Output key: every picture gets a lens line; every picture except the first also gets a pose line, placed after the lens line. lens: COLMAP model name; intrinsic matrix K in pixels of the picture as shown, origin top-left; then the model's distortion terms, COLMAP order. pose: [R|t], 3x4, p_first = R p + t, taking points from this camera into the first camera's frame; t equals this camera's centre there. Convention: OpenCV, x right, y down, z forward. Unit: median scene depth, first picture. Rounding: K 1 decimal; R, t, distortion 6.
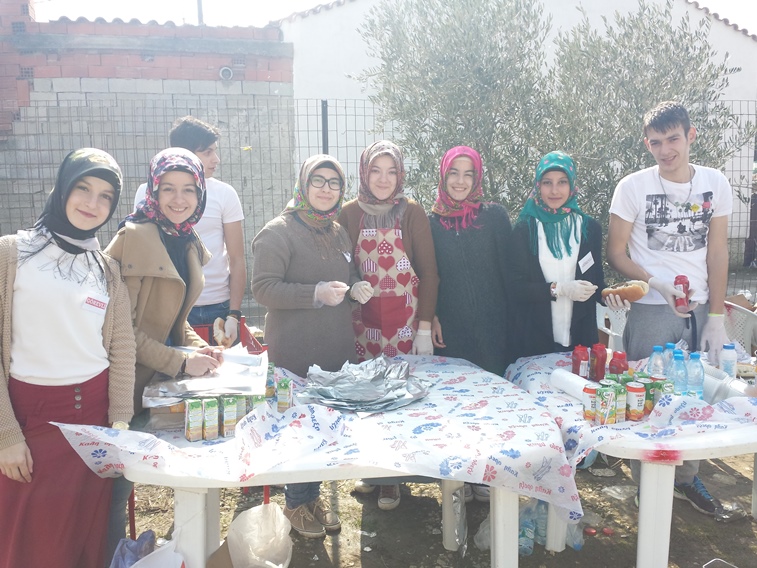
lens RADIAL K [[690.4, 0, 373.4], [0, 690.4, 282.7], [0, 0, 1]] dist [0.046963, -0.161789]
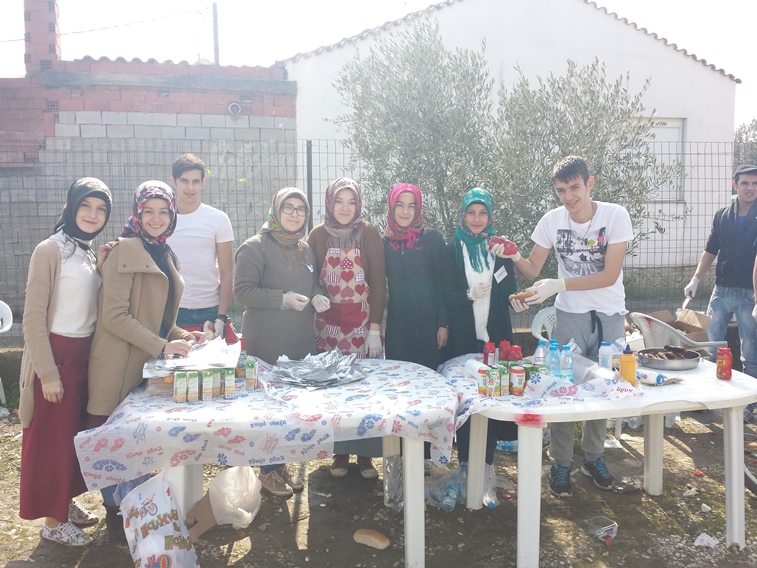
lens RADIAL K [[690.4, 0, 384.5], [0, 690.4, 284.4], [0, 0, 1]] dist [0.046963, -0.161789]
pose [[0.999879, 0.014628, -0.005198, 0.097187], [-0.014802, 0.999274, -0.035092, 0.029244], [0.004681, 0.035164, 0.999371, -0.237491]]
